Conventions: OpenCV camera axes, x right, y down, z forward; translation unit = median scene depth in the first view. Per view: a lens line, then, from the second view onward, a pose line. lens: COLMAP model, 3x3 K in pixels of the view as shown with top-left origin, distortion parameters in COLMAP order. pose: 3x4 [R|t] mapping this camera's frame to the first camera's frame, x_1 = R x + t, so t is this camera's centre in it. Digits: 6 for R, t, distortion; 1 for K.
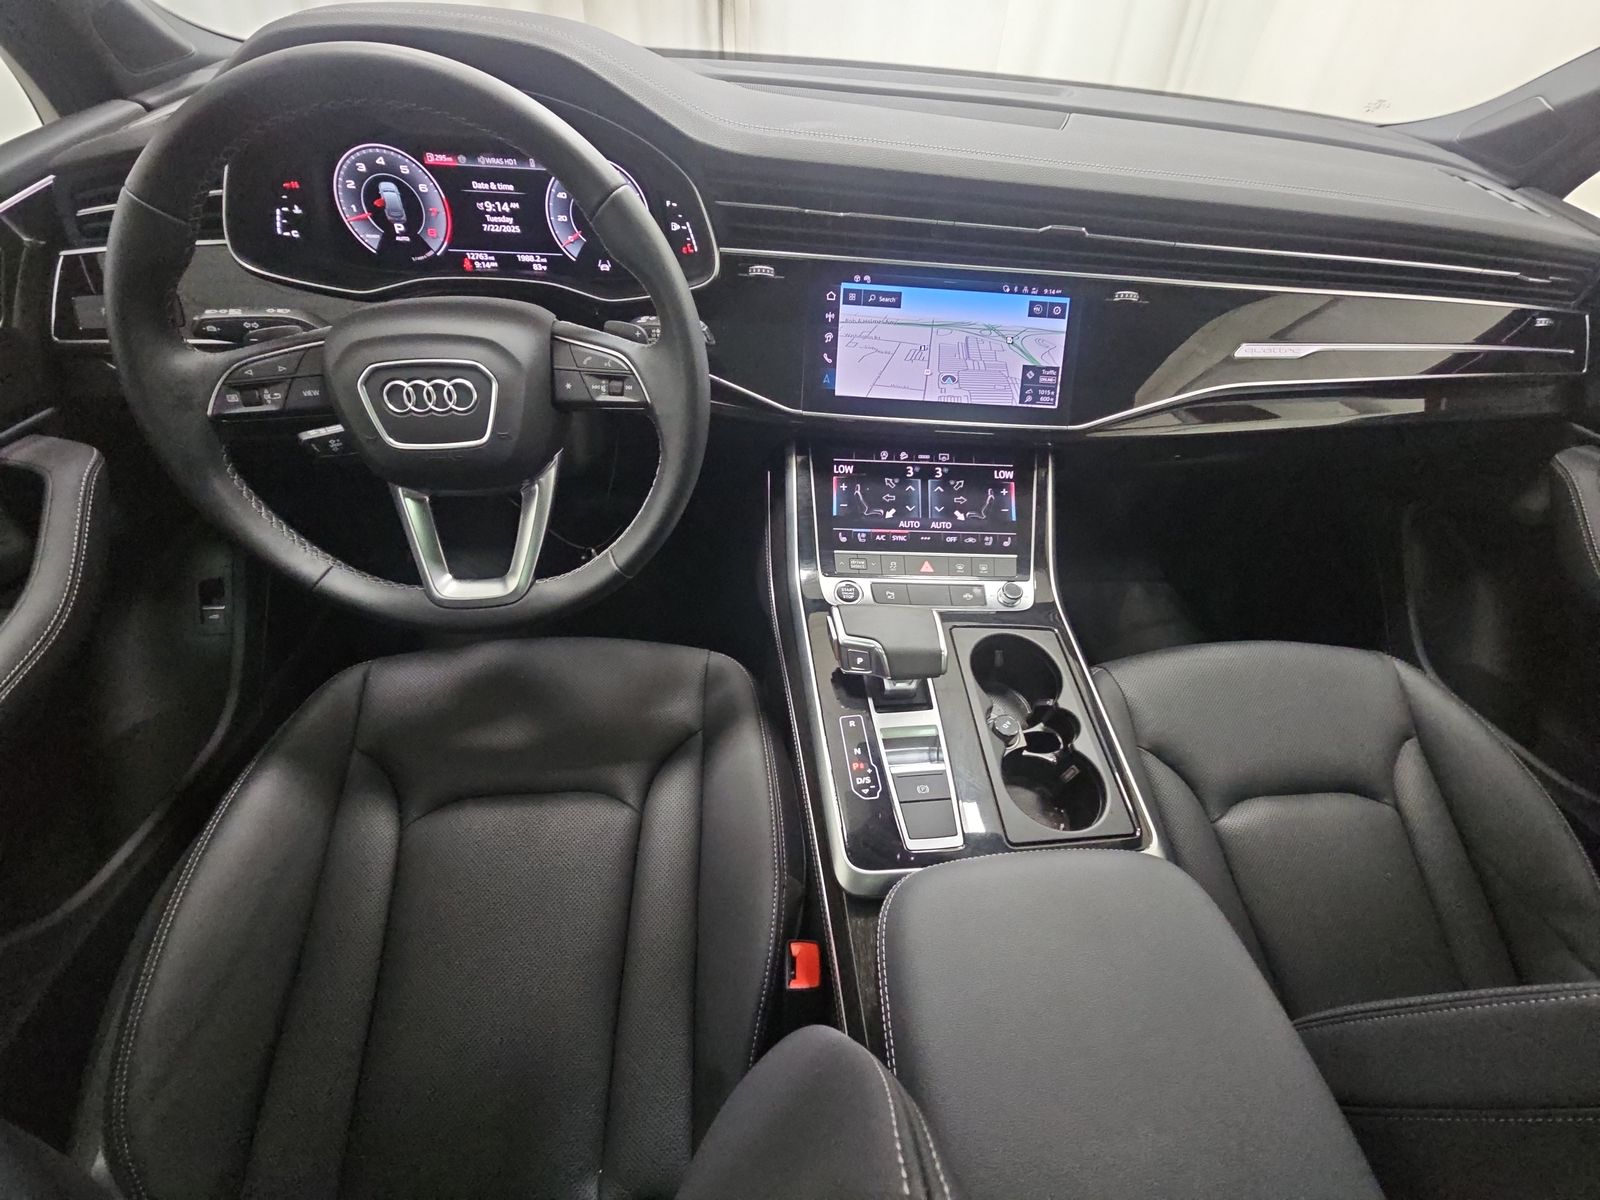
lens RADIAL K [[652.9, 0, 804.4], [0, 652.9, 597.0], [0, 0, 1]] dist [0.009275, -0.000322]
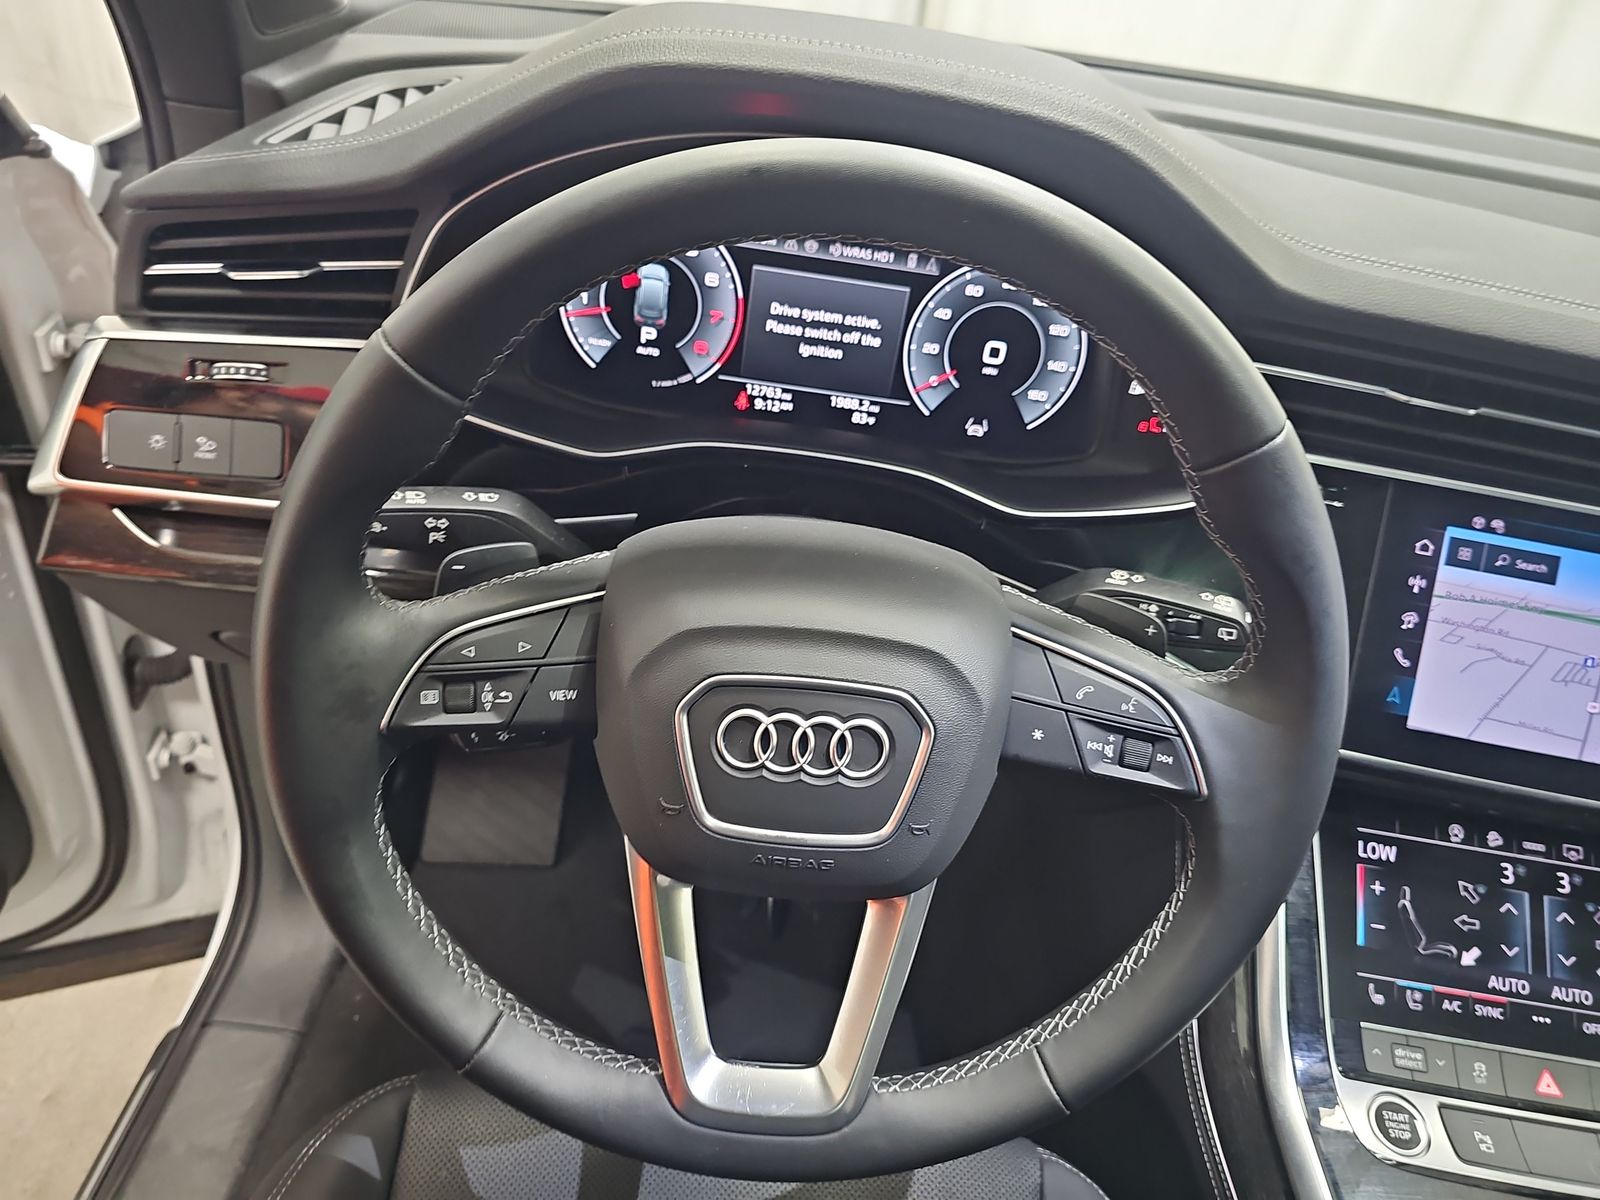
lens RADIAL K [[1078.5, 0, 792.6], [0, 1078.5, 610.1], [0, 0, 1]] dist [0.027249, -0.019399]
pose [[0.988817, 0.134801, -0.063797, -0.396266], [-0.142712, 0.979473, -0.142358, -0.211125], [0.043297, 0.149871, 0.987757, 0.118698]]
